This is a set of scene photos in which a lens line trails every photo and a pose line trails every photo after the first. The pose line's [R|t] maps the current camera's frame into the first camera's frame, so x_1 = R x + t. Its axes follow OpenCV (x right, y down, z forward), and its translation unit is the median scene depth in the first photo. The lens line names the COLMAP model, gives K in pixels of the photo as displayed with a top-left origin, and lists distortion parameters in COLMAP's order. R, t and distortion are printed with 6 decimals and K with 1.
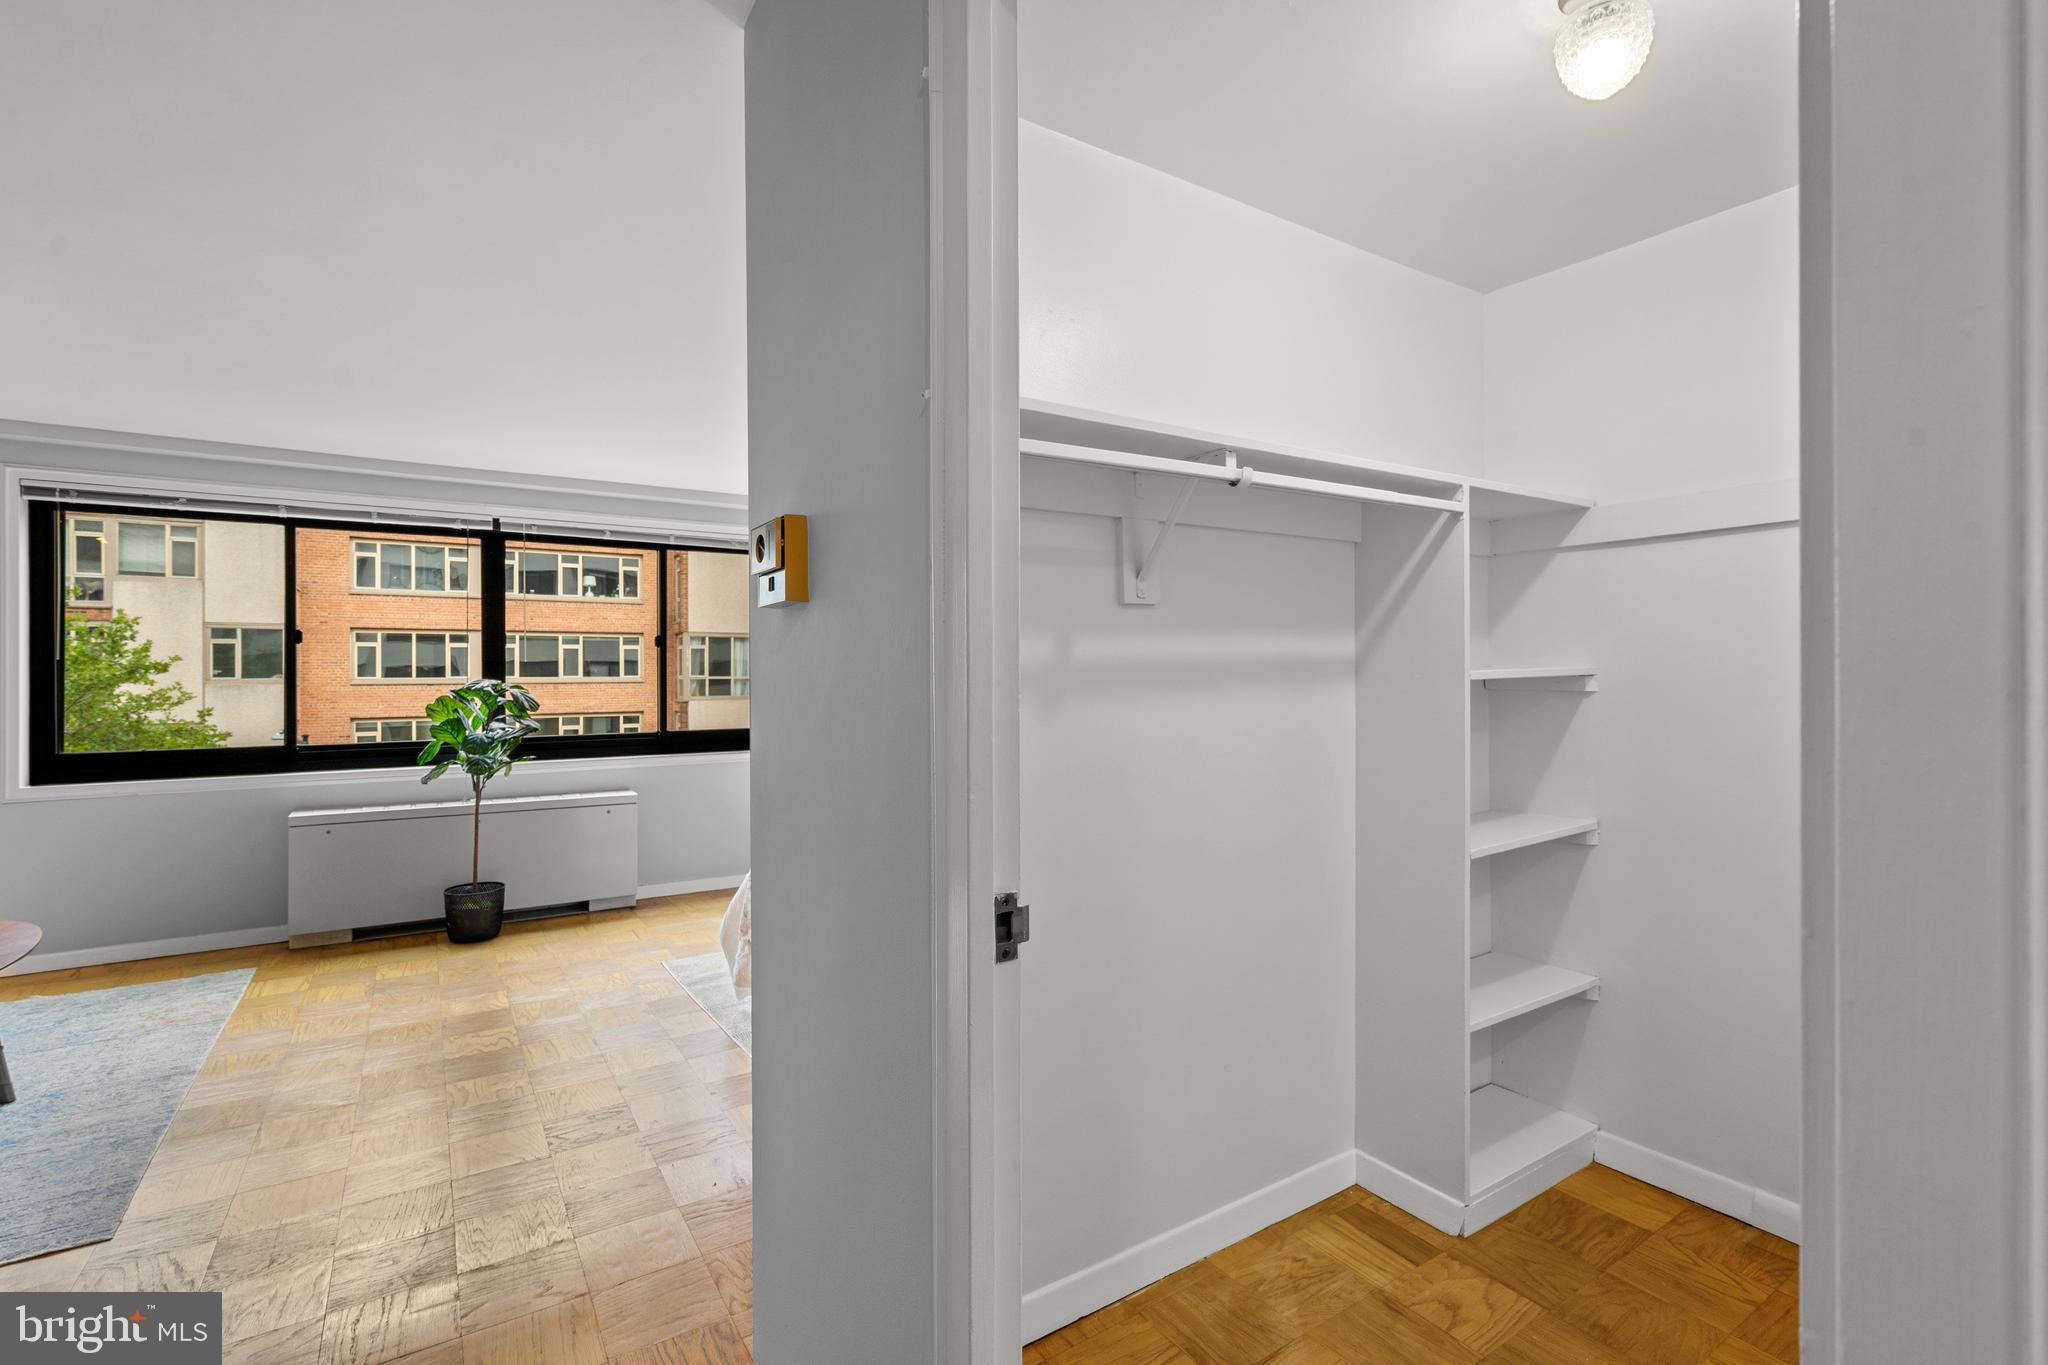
lens RADIAL K [[930.6, 0, 1032.5], [0, 930.6, 674.7], [0, 0, 1]] dist [0.000576, 0.000779]
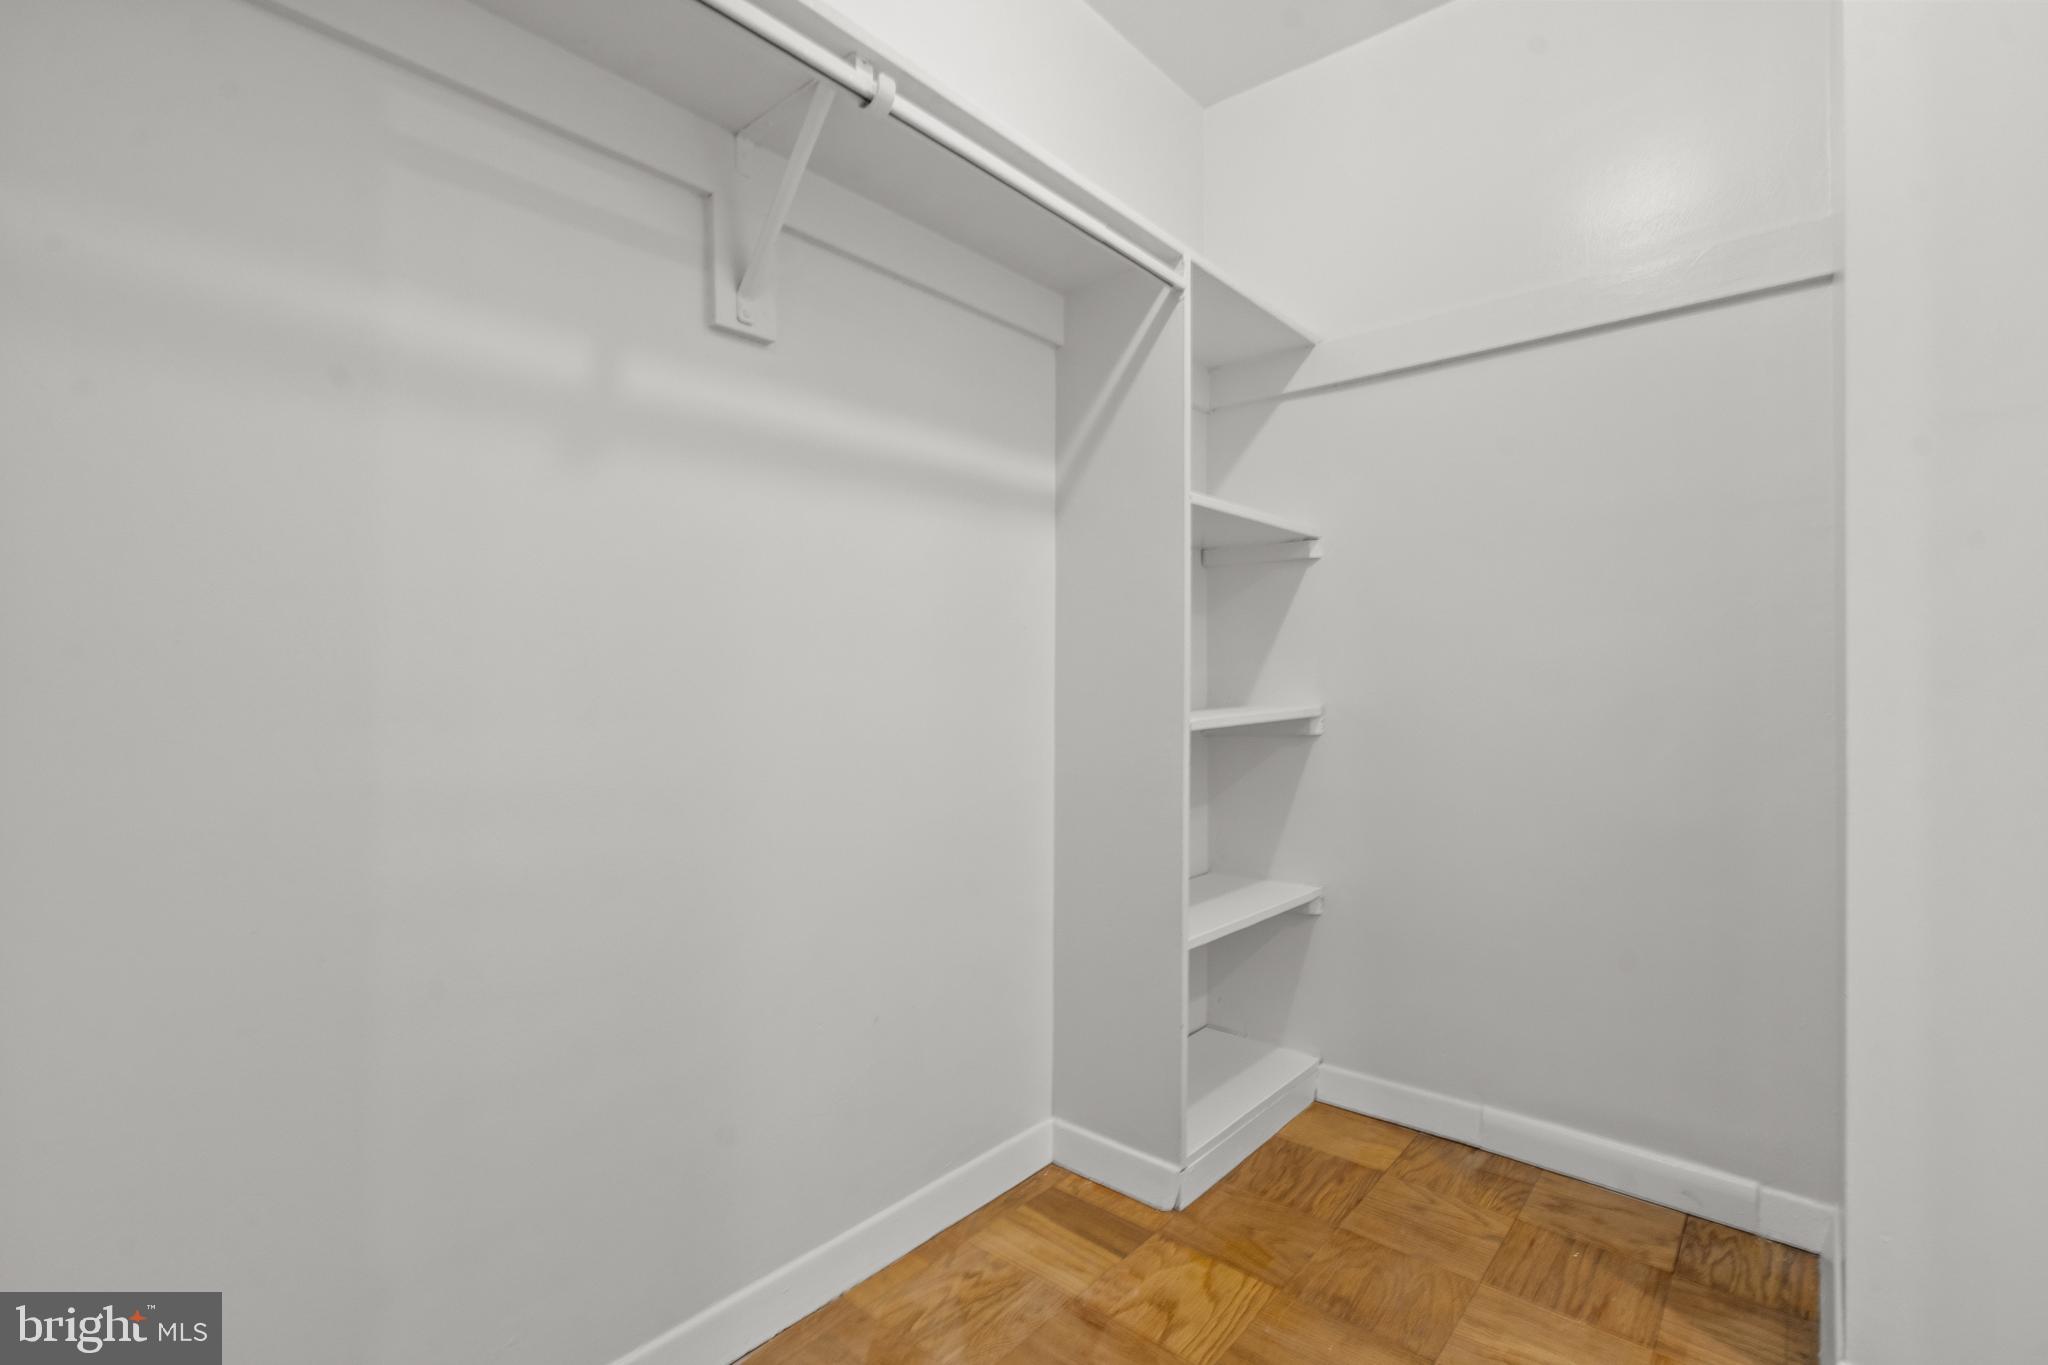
lens RADIAL K [[939.1, 0, 1024.0], [0, 939.1, 682.5], [0, 0, 1]] dist [-0.002259, 0.007081]
pose [[0.961469, 0.007472, 0.274813, 0.116900], [-0.006409, 0.999968, -0.004765, 0.164754], [-0.274840, 0.002820, 0.961486, 0.274933]]
